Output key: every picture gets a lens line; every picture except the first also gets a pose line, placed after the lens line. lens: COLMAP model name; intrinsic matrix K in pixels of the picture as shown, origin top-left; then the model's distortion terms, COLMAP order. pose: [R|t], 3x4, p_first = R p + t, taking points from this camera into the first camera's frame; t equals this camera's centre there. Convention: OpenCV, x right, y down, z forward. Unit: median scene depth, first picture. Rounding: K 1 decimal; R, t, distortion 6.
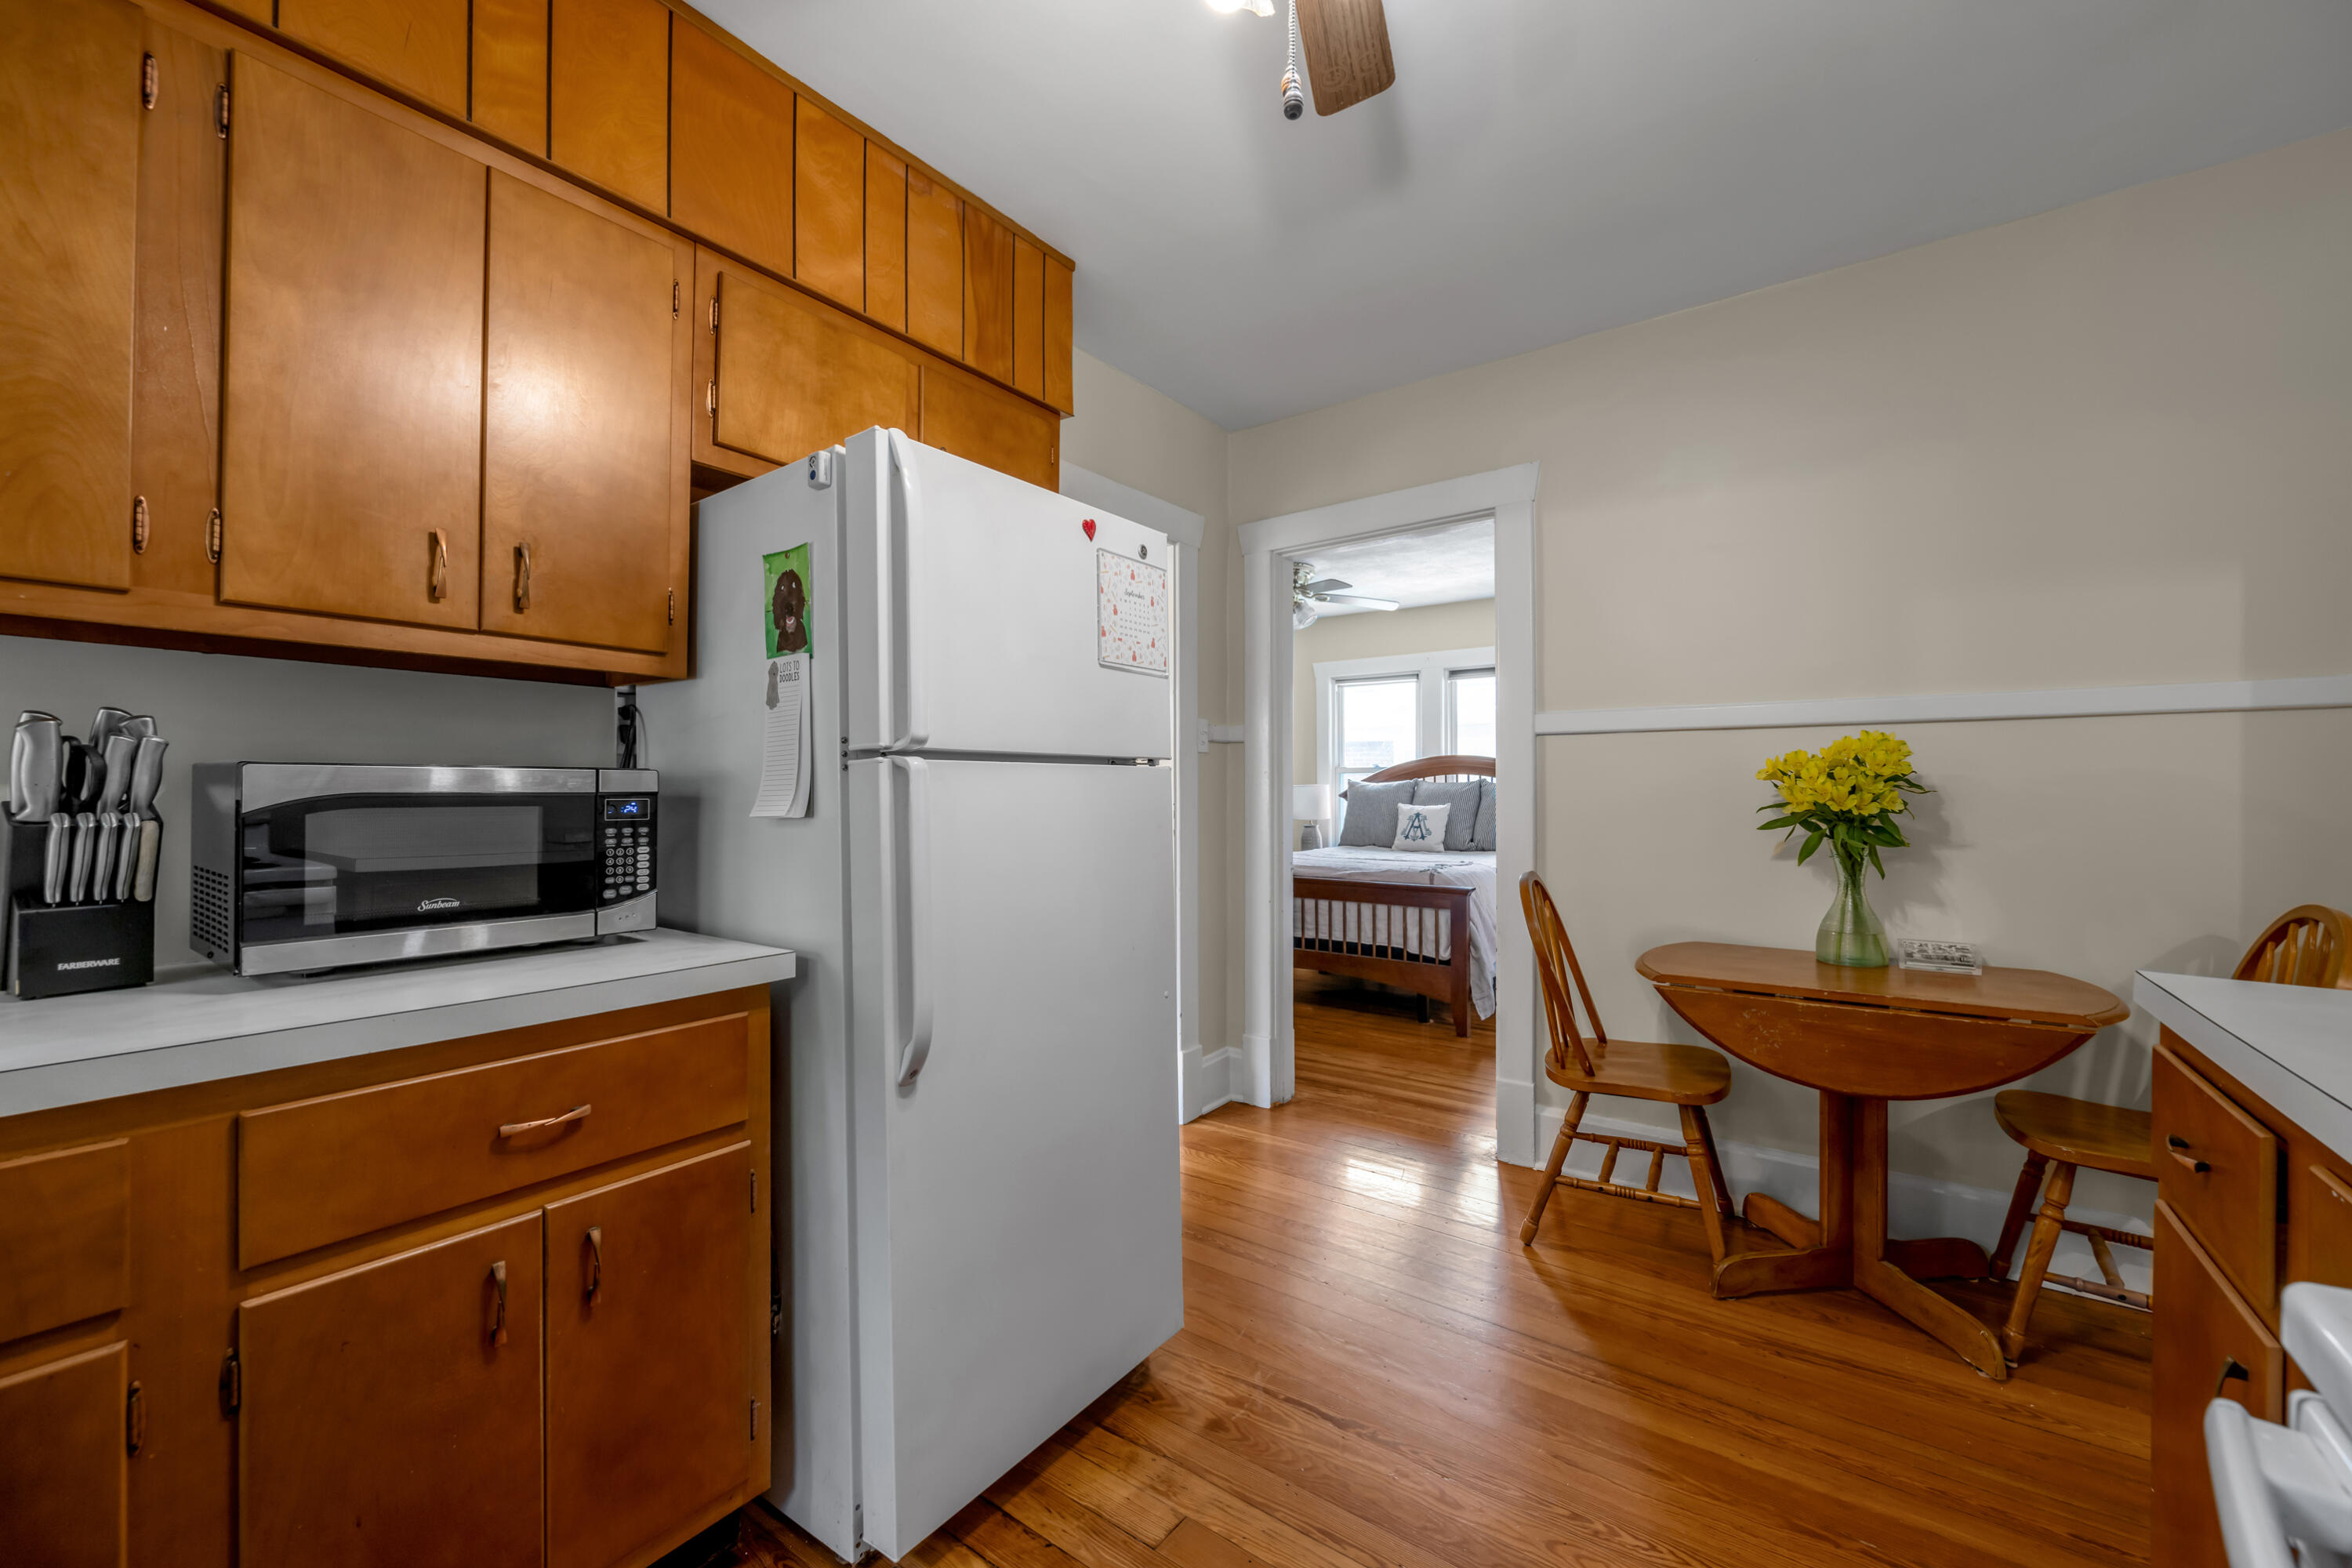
lens RADIAL K [[931.6, 0, 1179.0], [0, 931.6, 793.6], [0, 0, 1]] dist [-0.000319, -0.000101]
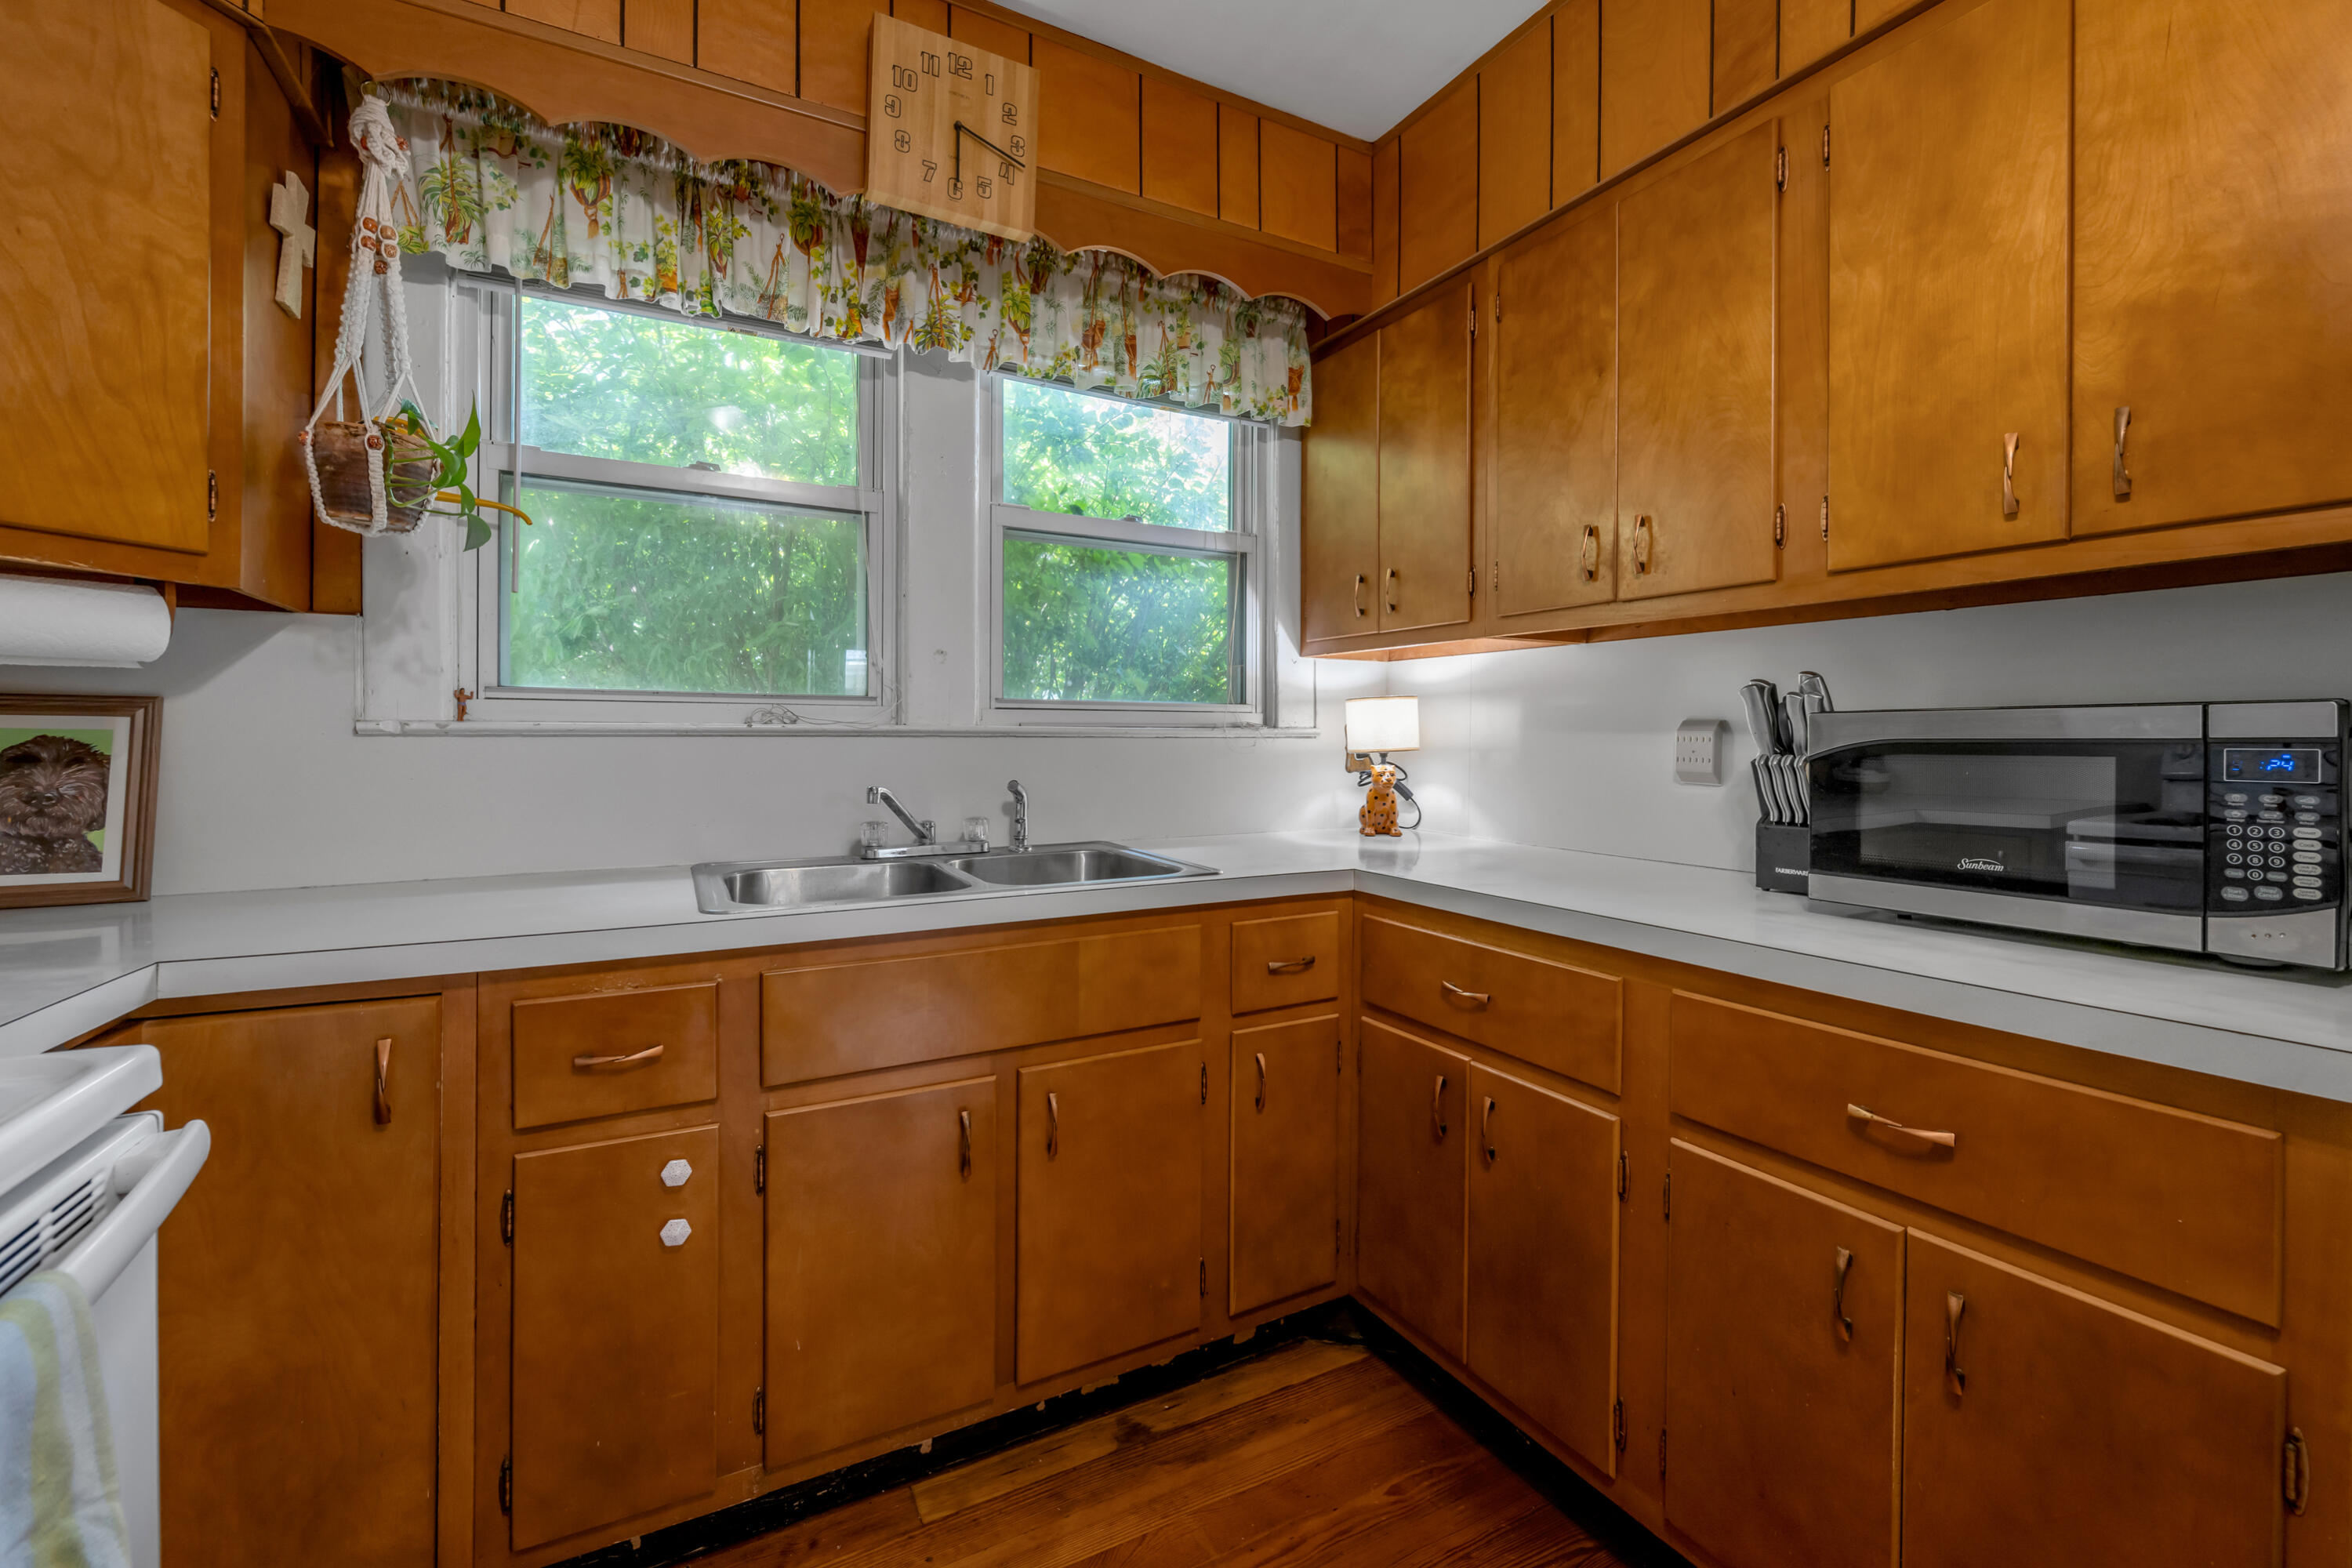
lens RADIAL K [[974.4, 0, 1184.2], [0, 974.4, 739.7], [0, 0, 1]] dist [-0.003945, -0.000236]
pose [[-0.419985, -0.000633, -0.907531, 0.244029], [-0.003878, 0.999992, 0.001098, 0.001373], [0.907523, 0.003980, -0.419984, 0.478905]]
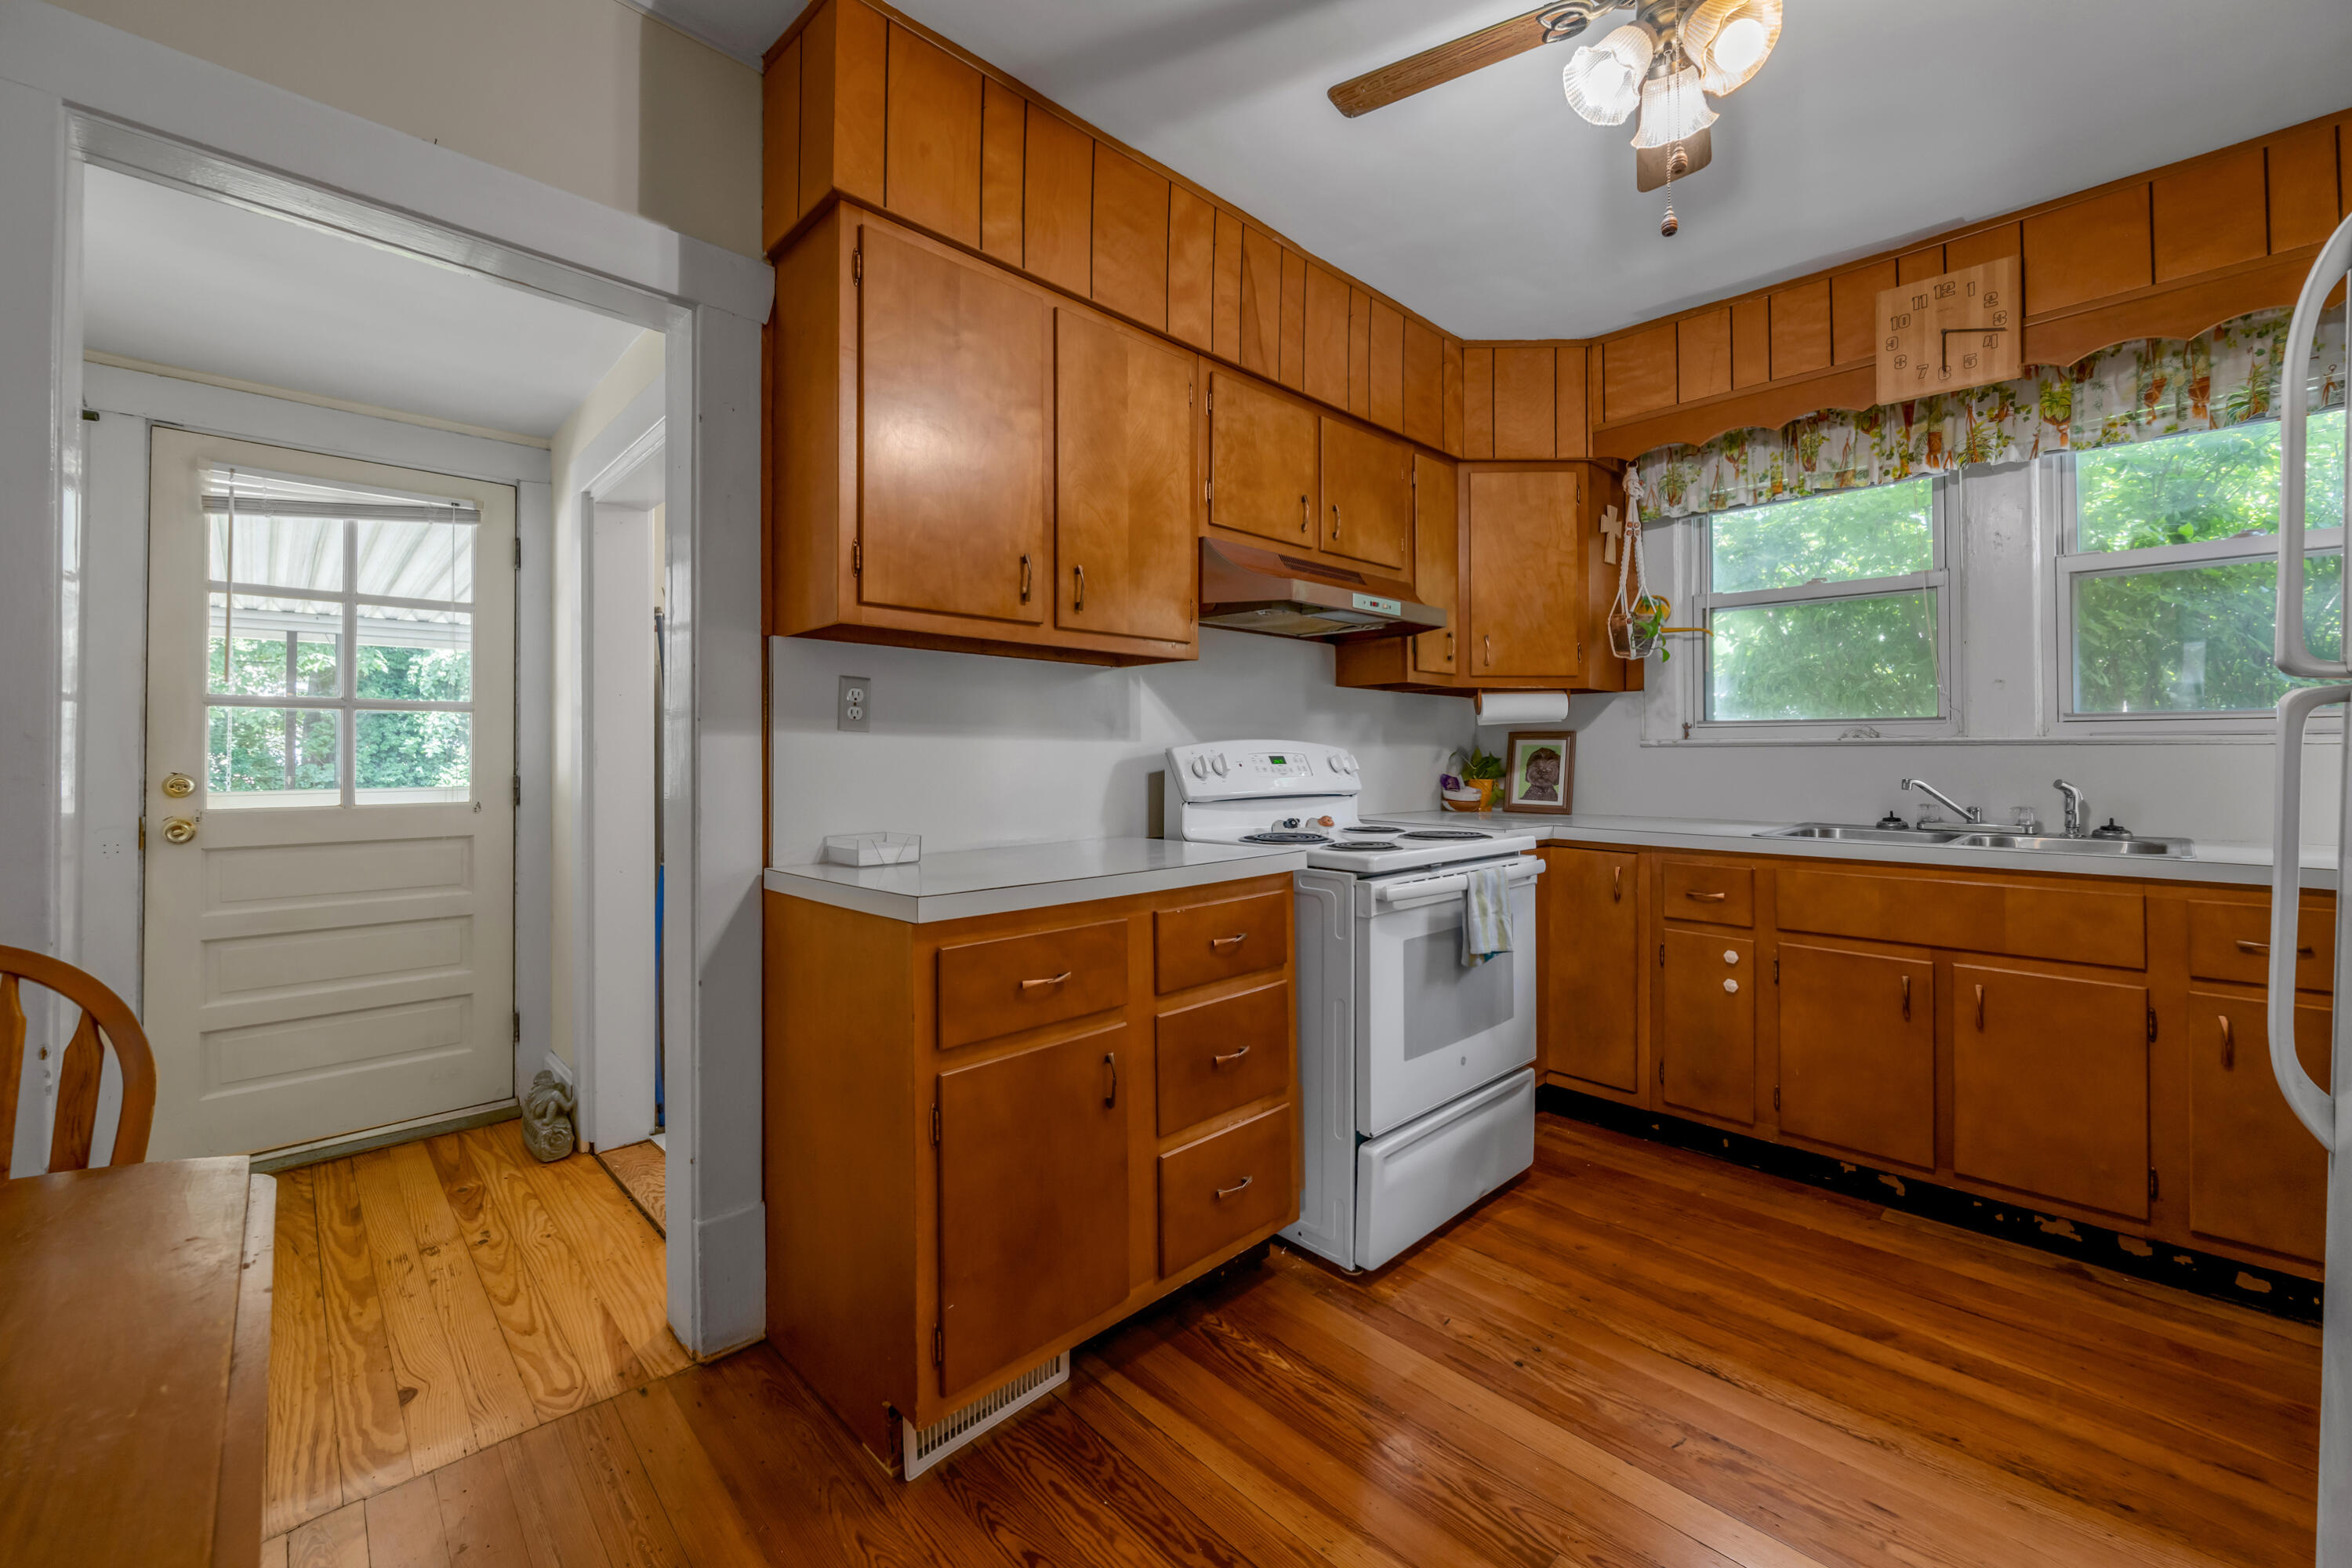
lens RADIAL K [[956.2, 0, 1197.1], [0, 956.2, 745.5], [0, 0, 1]] dist [-0.002286, -0.000145]
pose [[-0.988546, 0.002595, 0.150897, 0.329877], [0.001972, 0.999989, -0.004277, 0.004709], [-0.150906, -0.003930, -0.988540, 1.356713]]
